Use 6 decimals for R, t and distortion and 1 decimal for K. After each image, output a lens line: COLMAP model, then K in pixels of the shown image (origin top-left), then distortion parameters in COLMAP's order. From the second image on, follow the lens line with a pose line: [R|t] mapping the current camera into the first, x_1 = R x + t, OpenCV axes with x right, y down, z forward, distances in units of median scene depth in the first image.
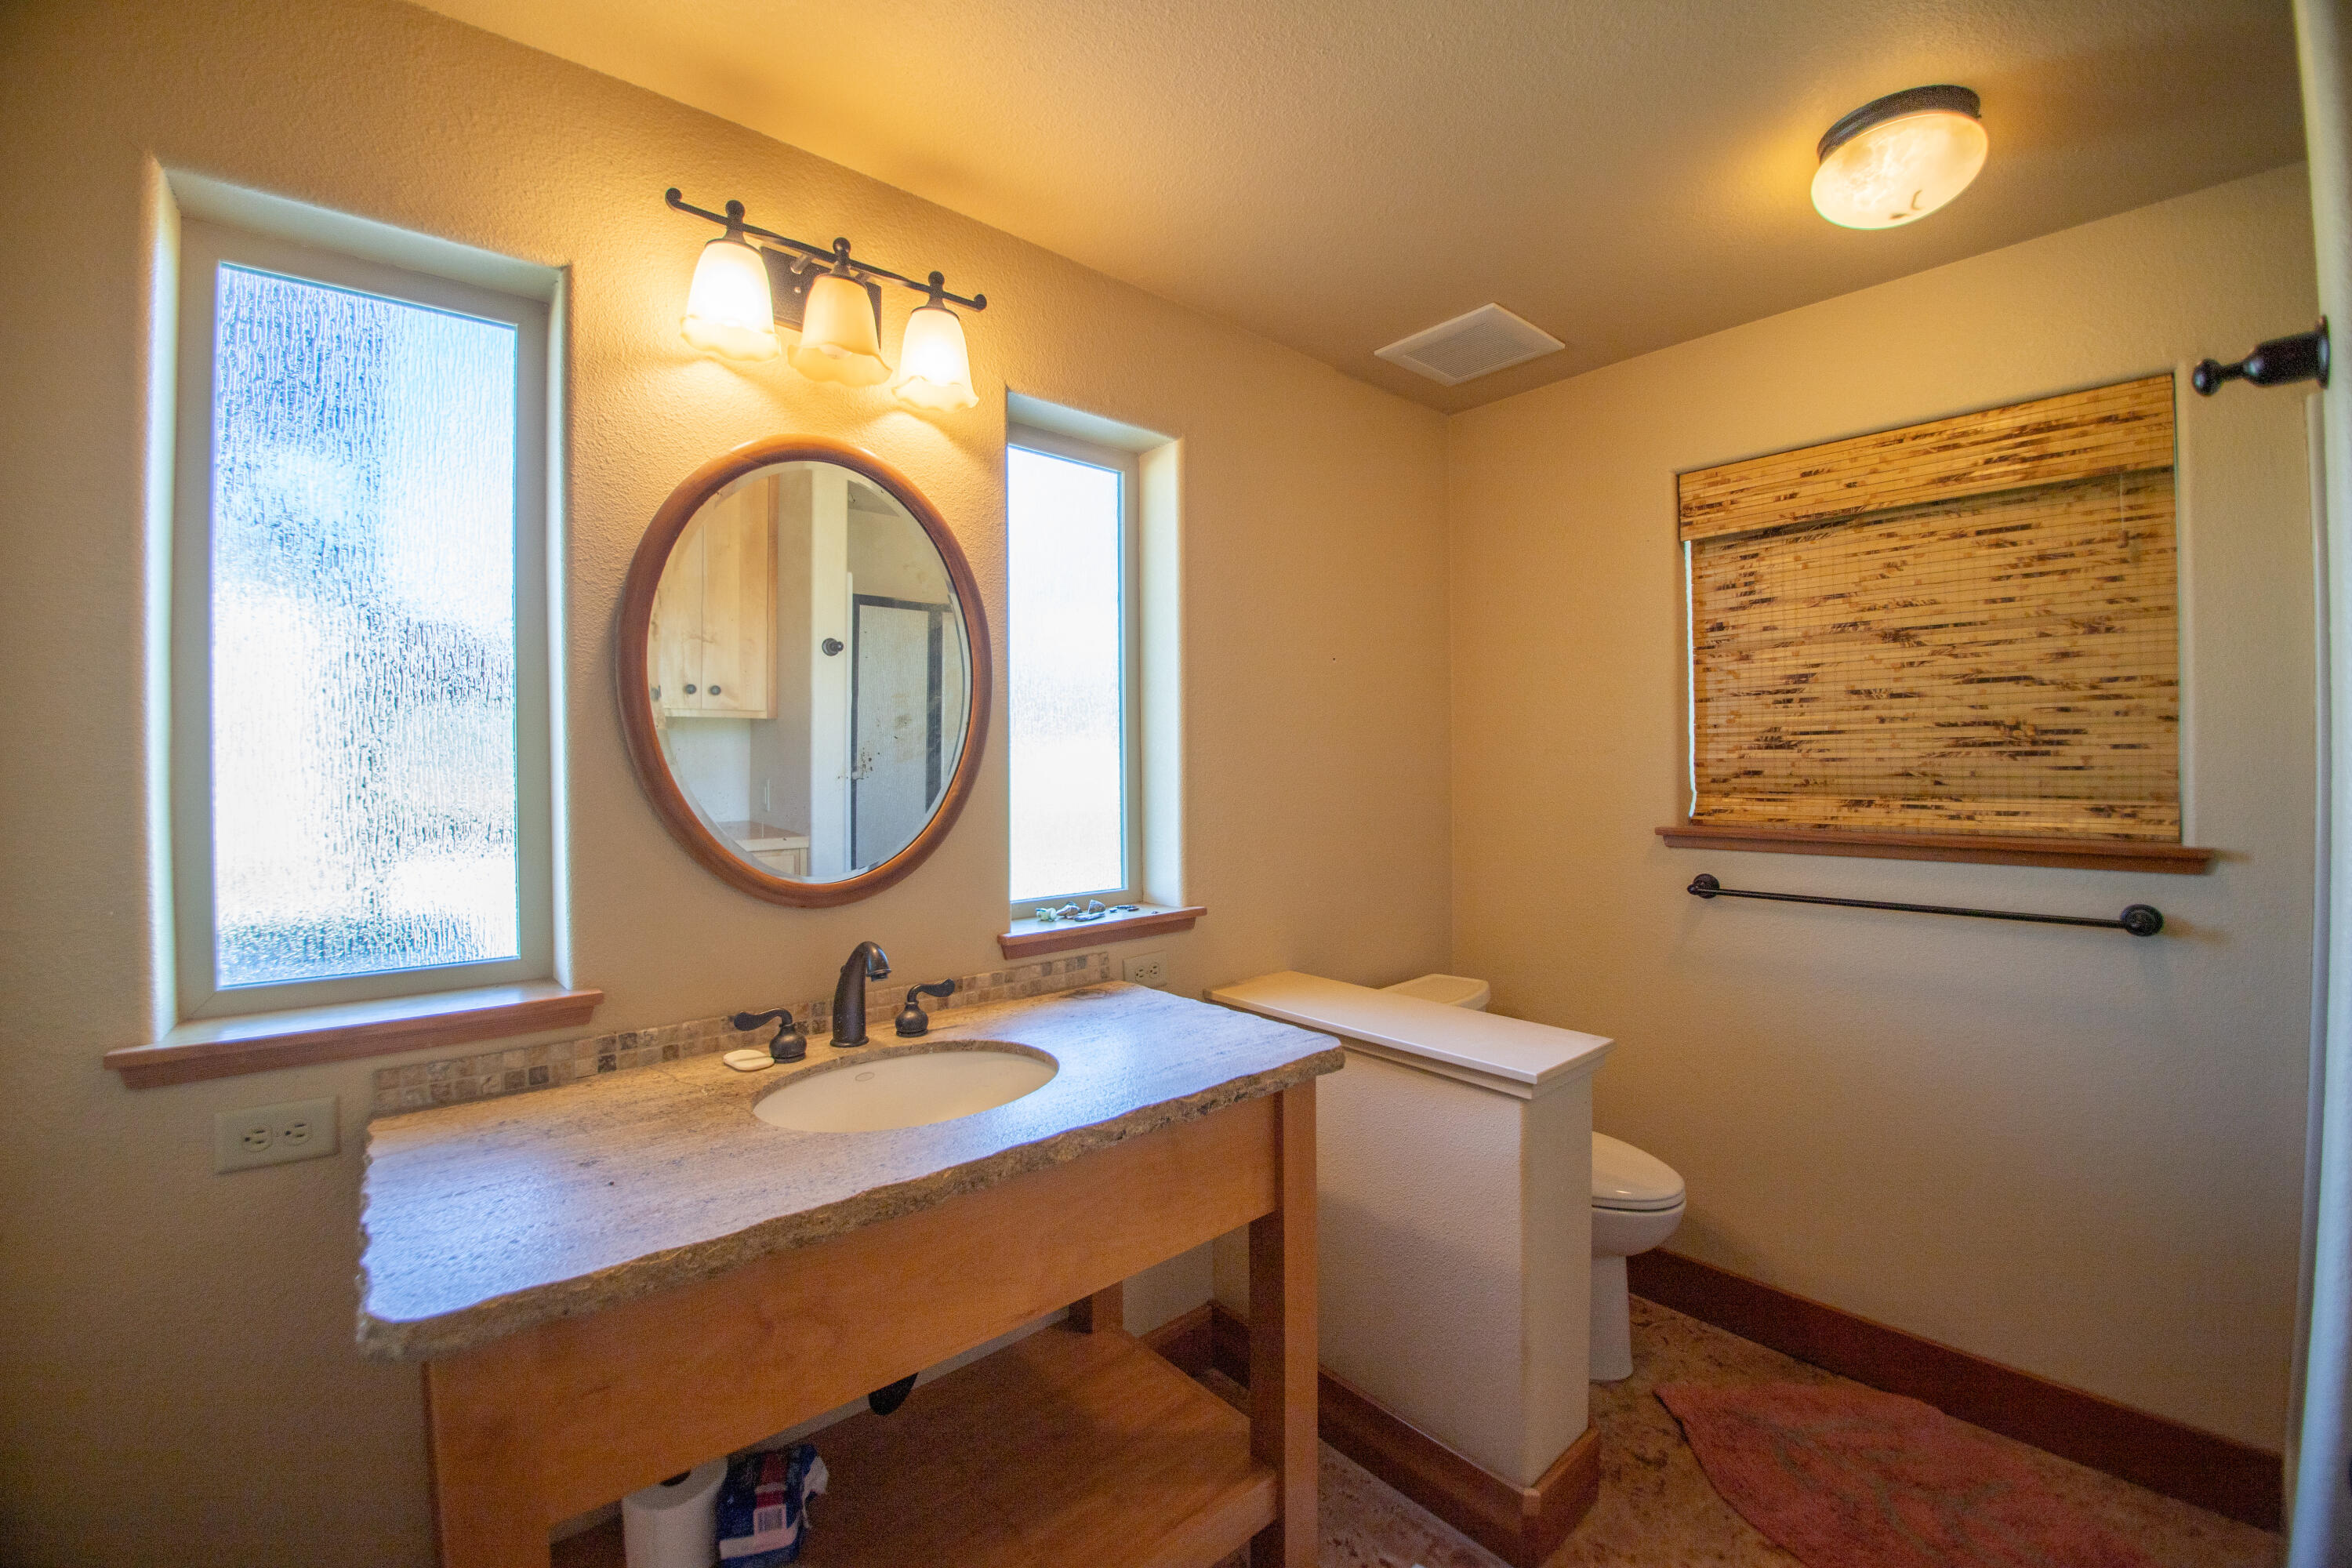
lens RADIAL K [[942.5, 0, 1161.7], [0, 942.5, 771.5], [0, 0, 1]] dist [-0.038760, -0.001111]
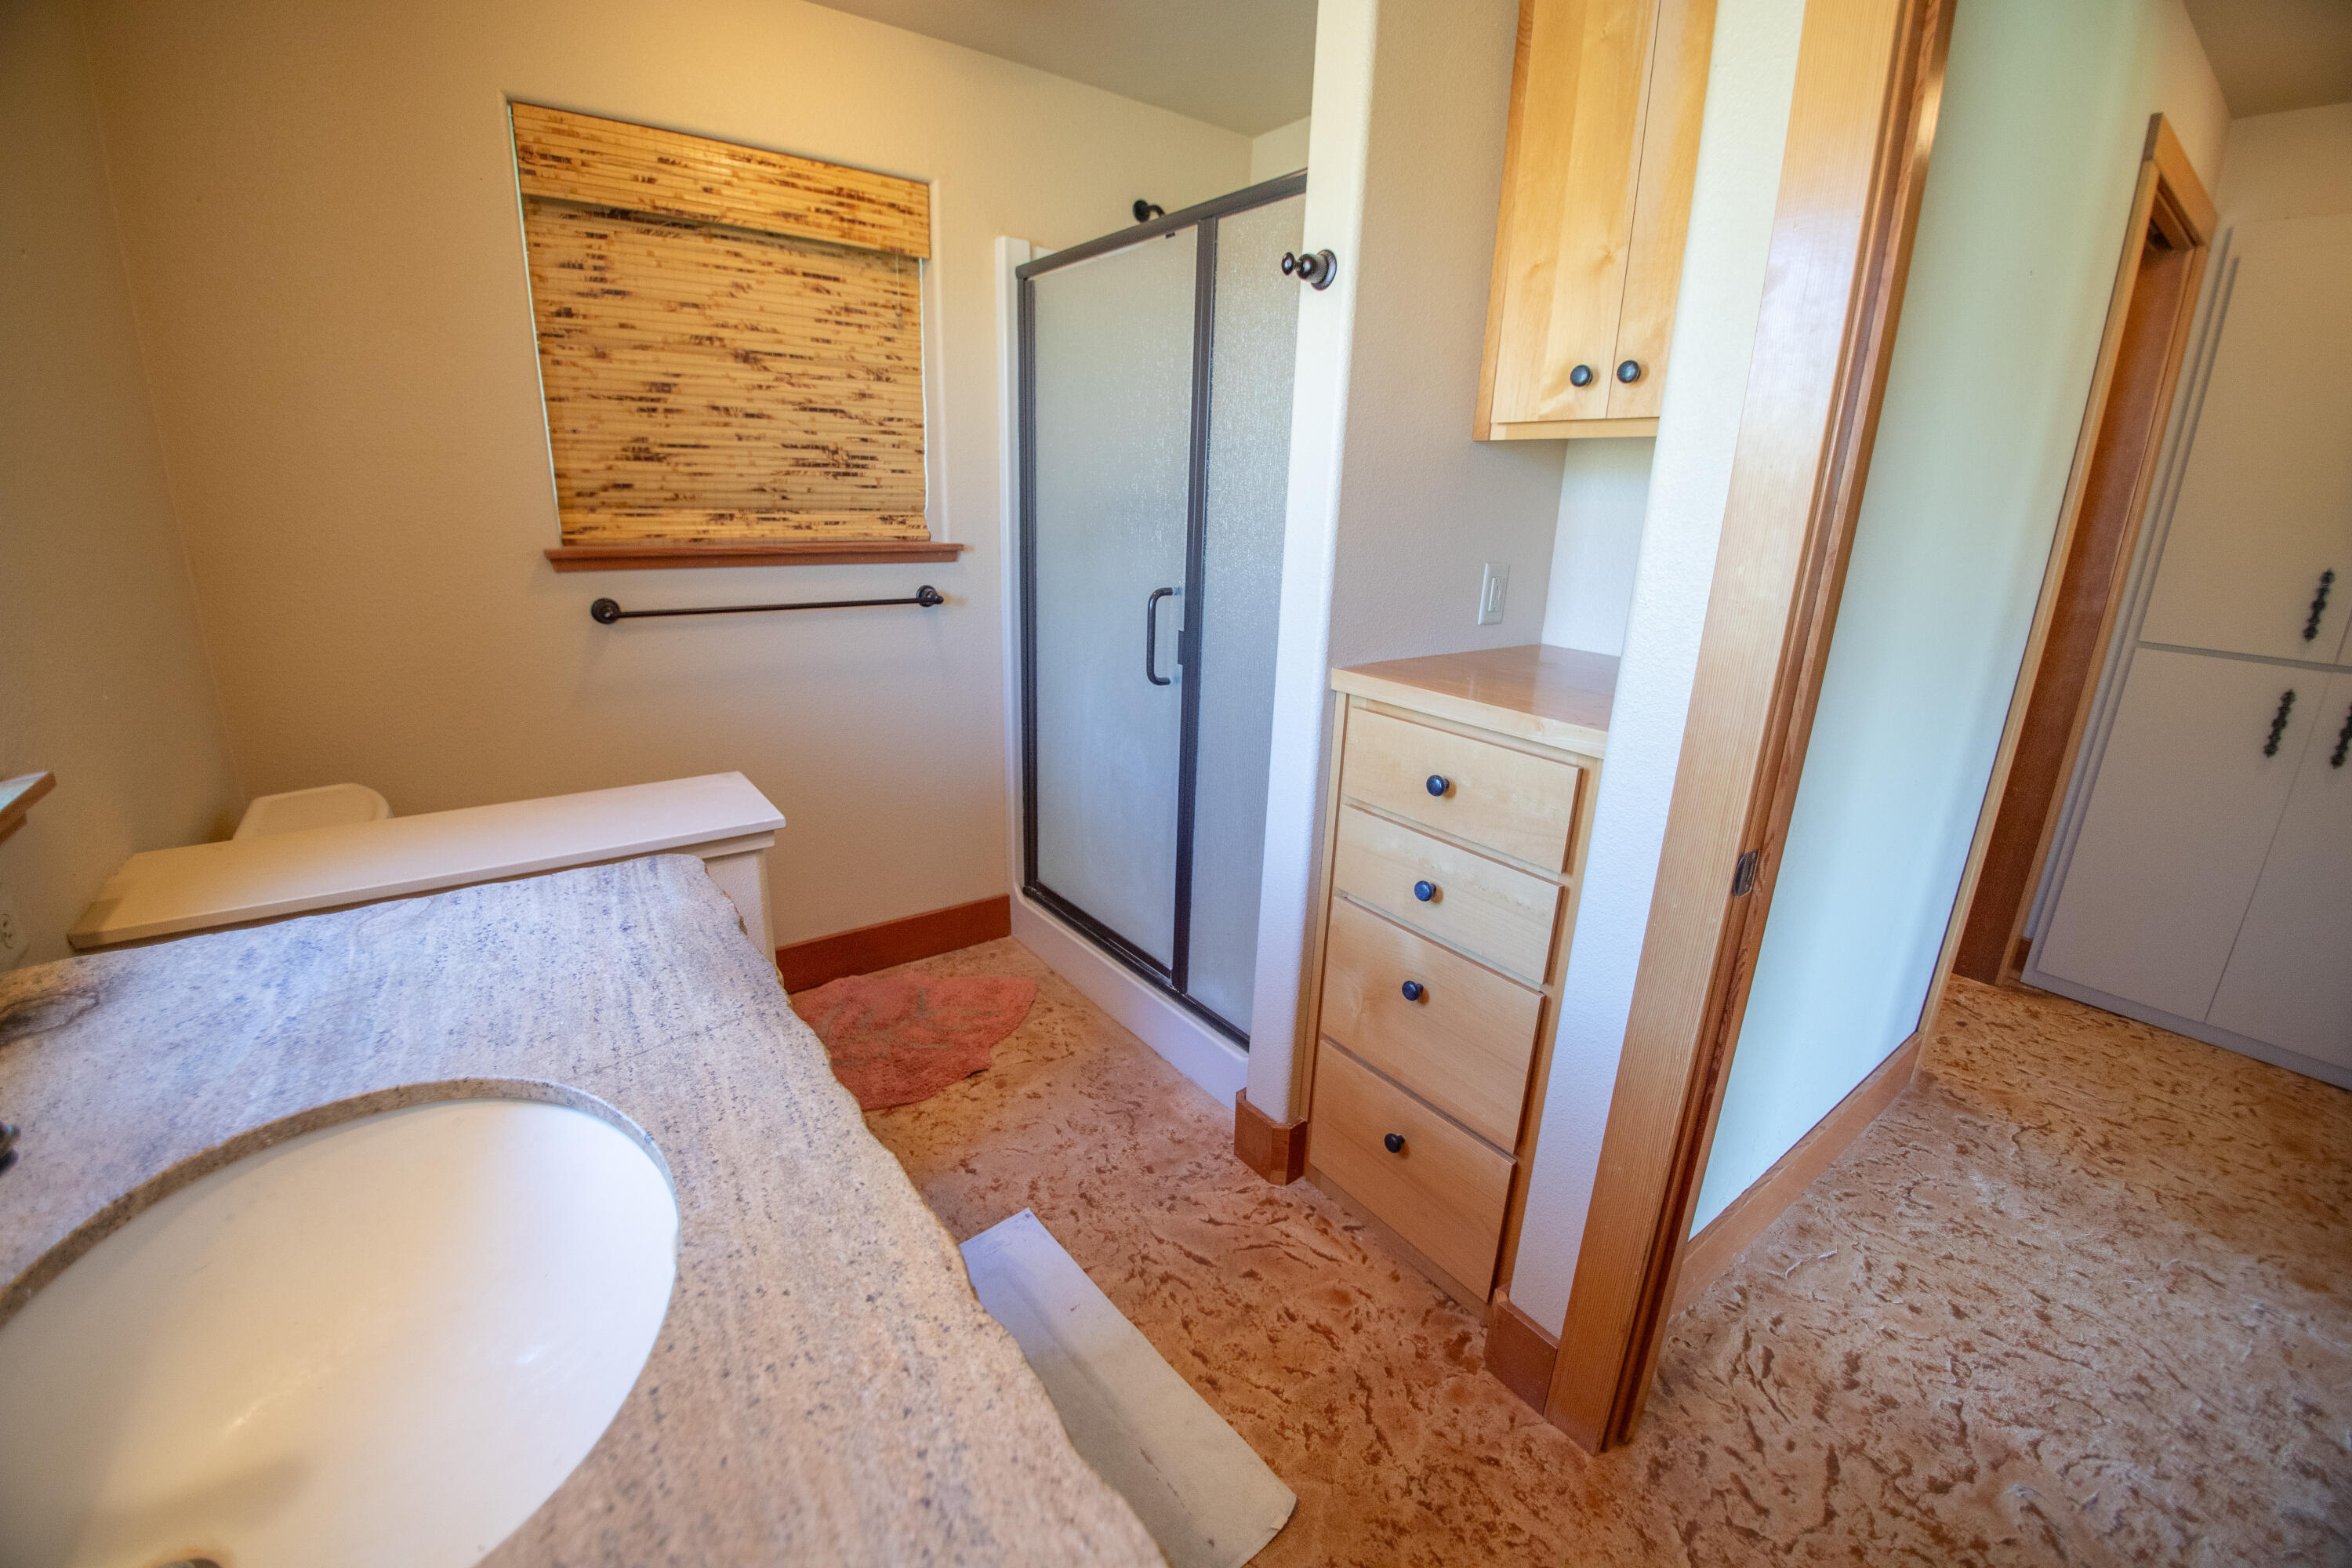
lens RADIAL K [[942.5, 0, 1162.6], [0, 942.5, 778.1], [0, 0, 1]] dist [-0.038760, -0.001111]
pose [[0.081193, -0.282035, 0.955962, -0.349278], [-0.029022, 0.958053, 0.285117, 0.001758], [-0.996276, -0.050894, 0.069602, 0.411018]]
